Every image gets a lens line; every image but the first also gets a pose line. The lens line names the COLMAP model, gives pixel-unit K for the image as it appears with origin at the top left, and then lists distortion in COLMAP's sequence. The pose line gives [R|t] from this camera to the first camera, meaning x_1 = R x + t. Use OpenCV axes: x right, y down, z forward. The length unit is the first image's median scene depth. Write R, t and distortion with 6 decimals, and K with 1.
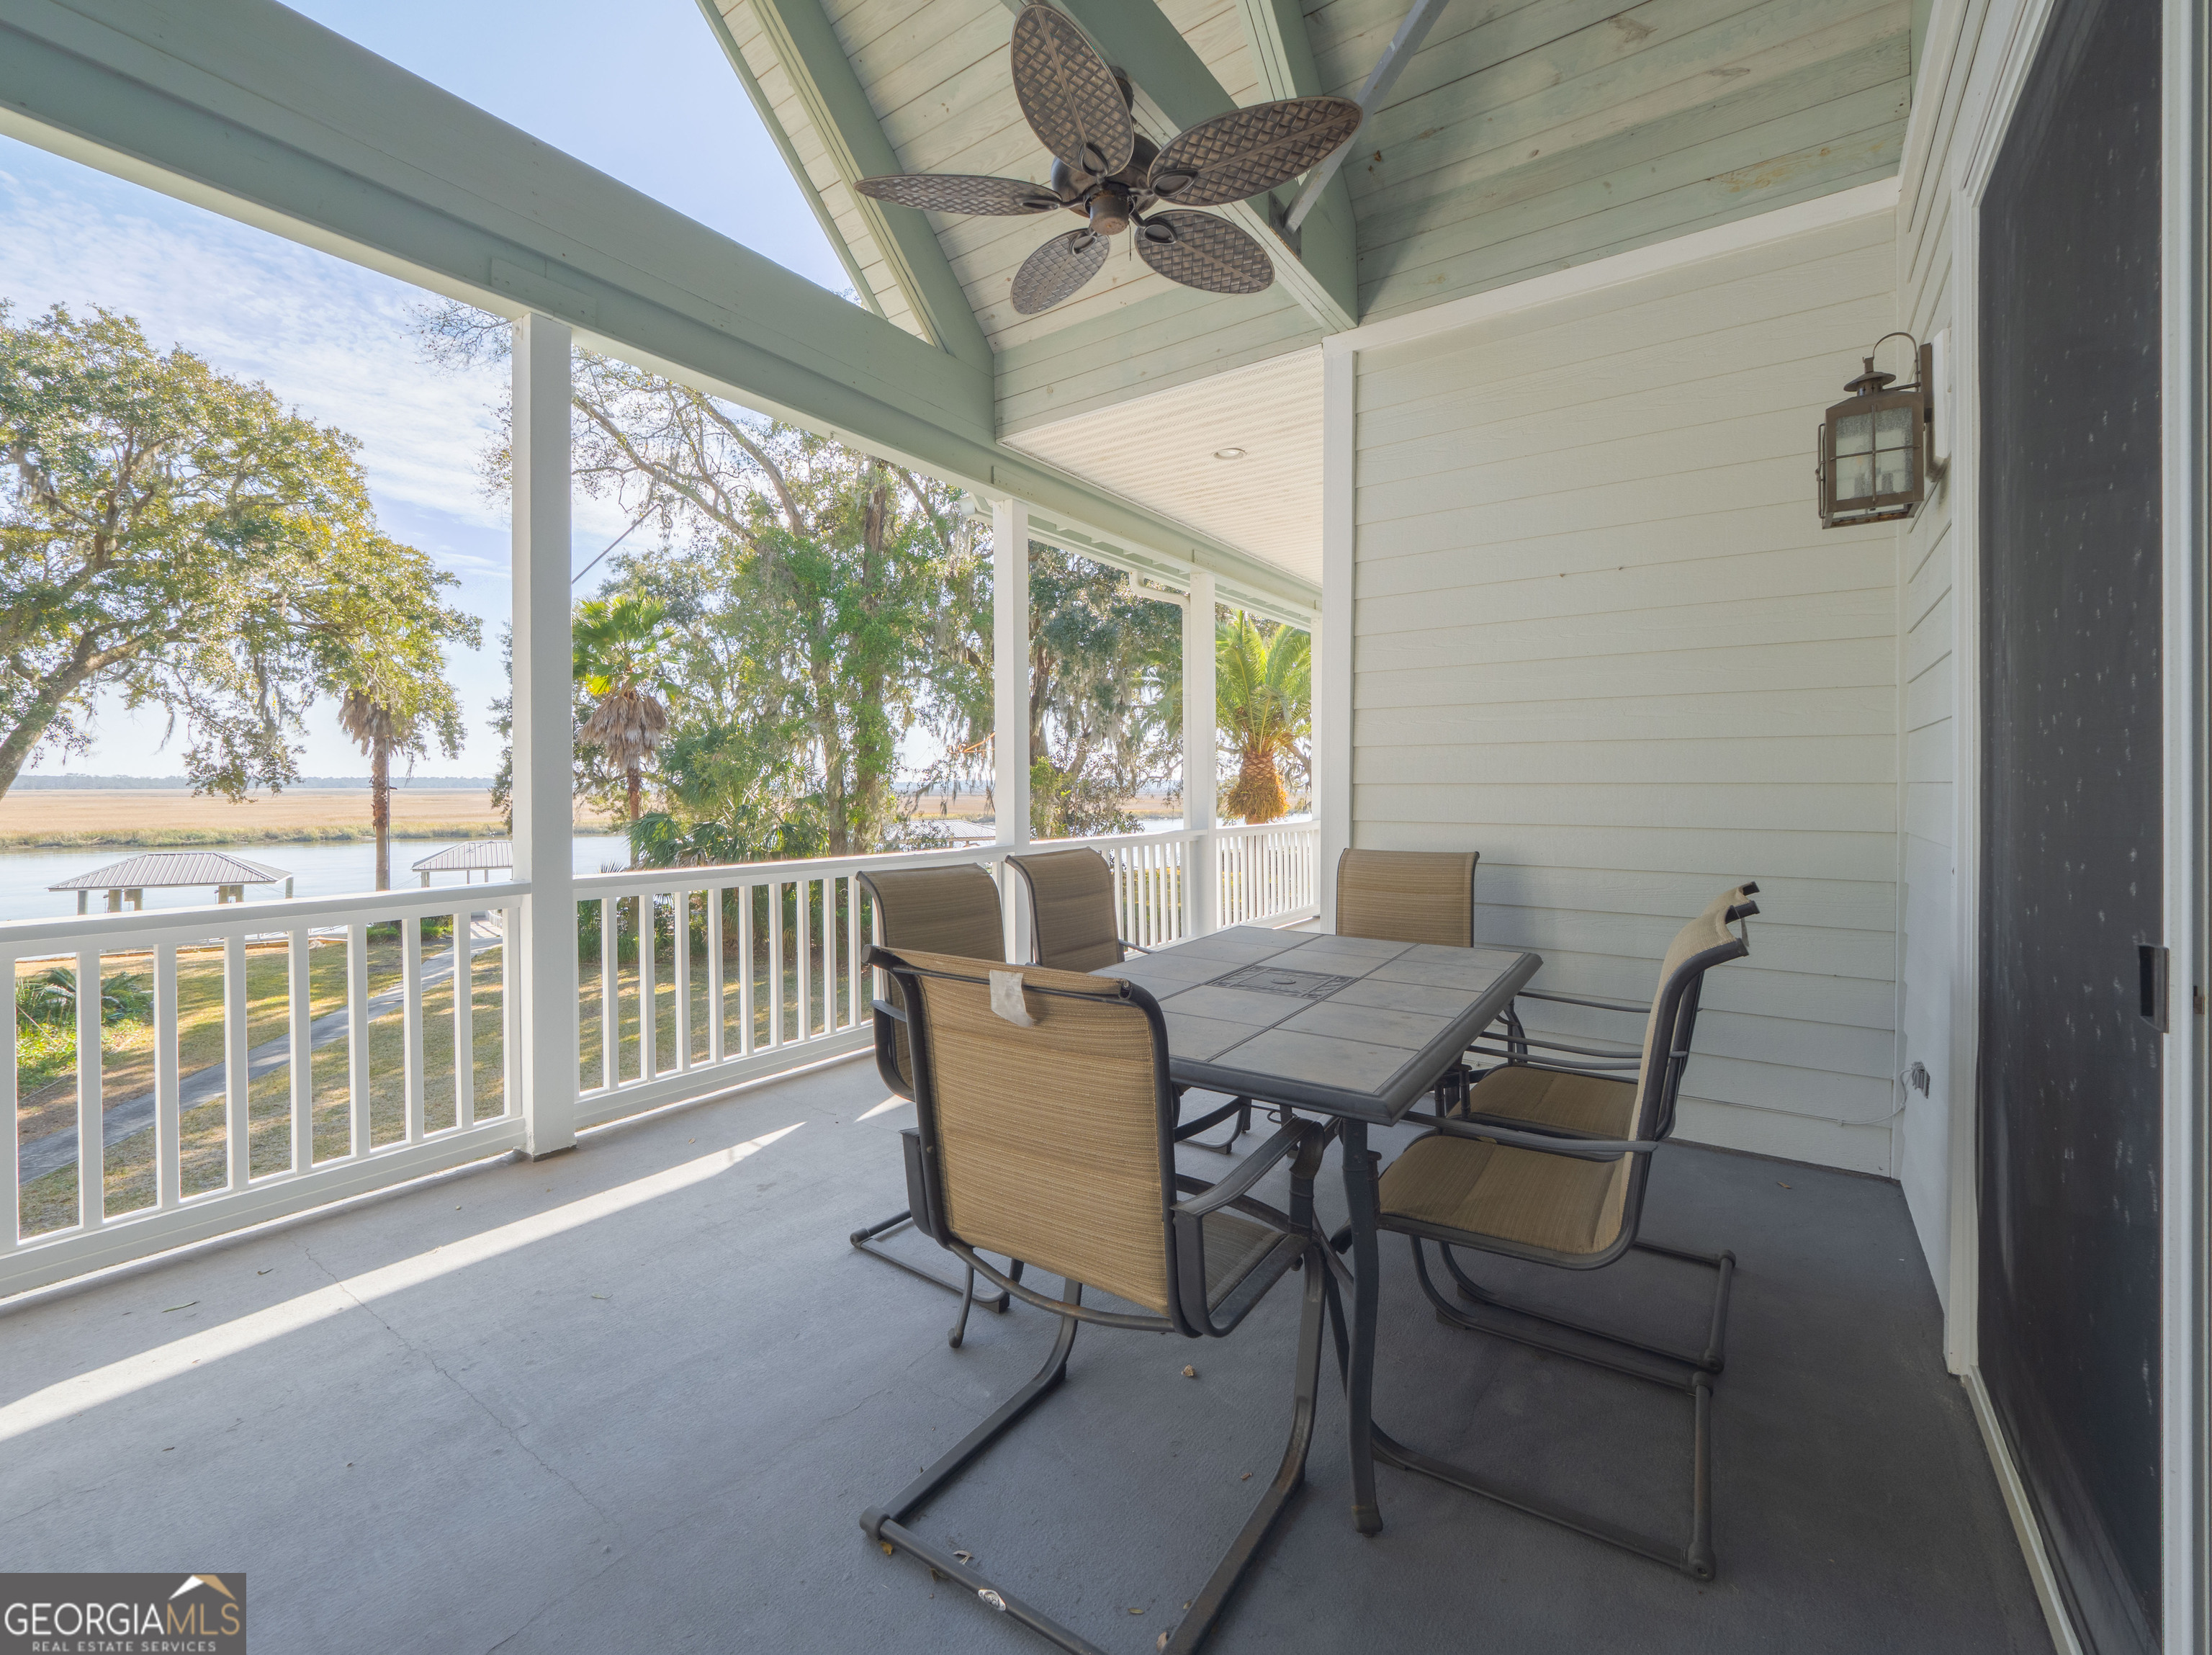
lens RADIAL K [[958.5, 0, 1062.9], [0, 958.5, 793.3], [0, 0, 1]] dist [-0.014875, -0.000113]
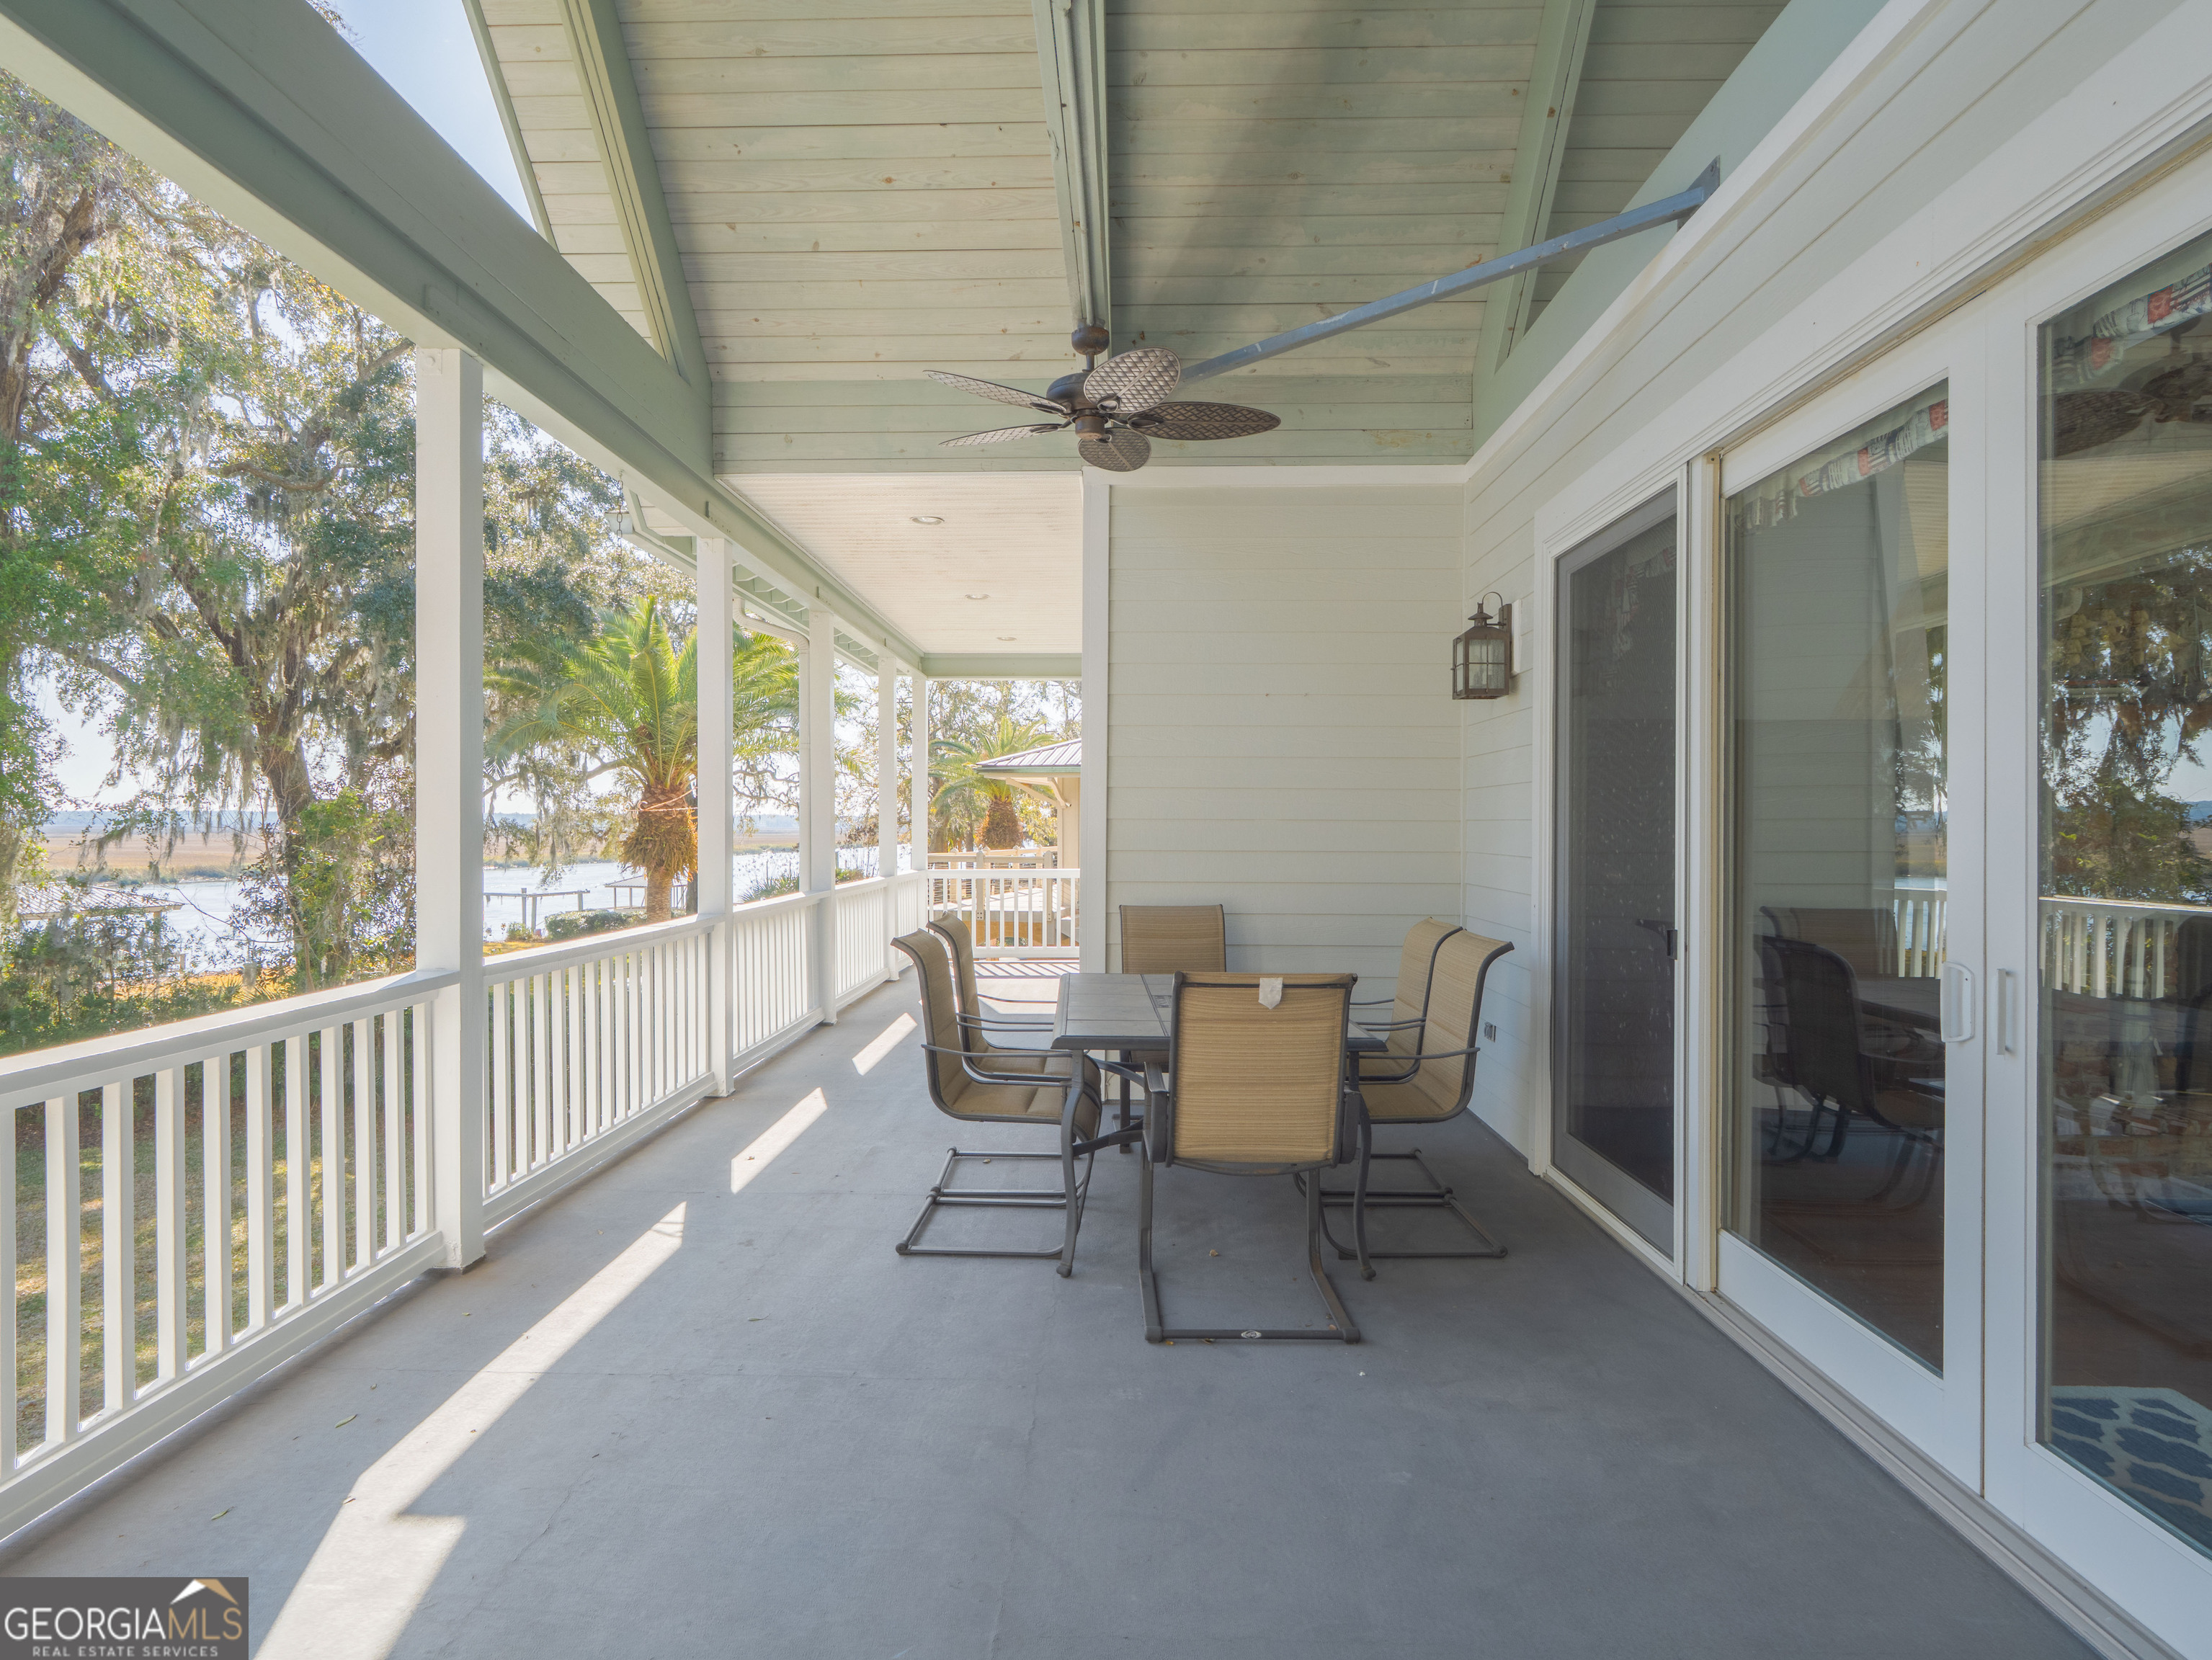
lens RADIAL K [[1275.5, 0, 1103.4], [0, 1275.5, 832.1], [0, 0, 1]] dist [-0.009358, -0.002095]
pose [[0.819069, 0.000952, 0.573694, -0.727713], [-0.000221, 0.999999, -0.001345, -0.036190], [-0.573695, 0.000975, 0.819068, -0.345590]]
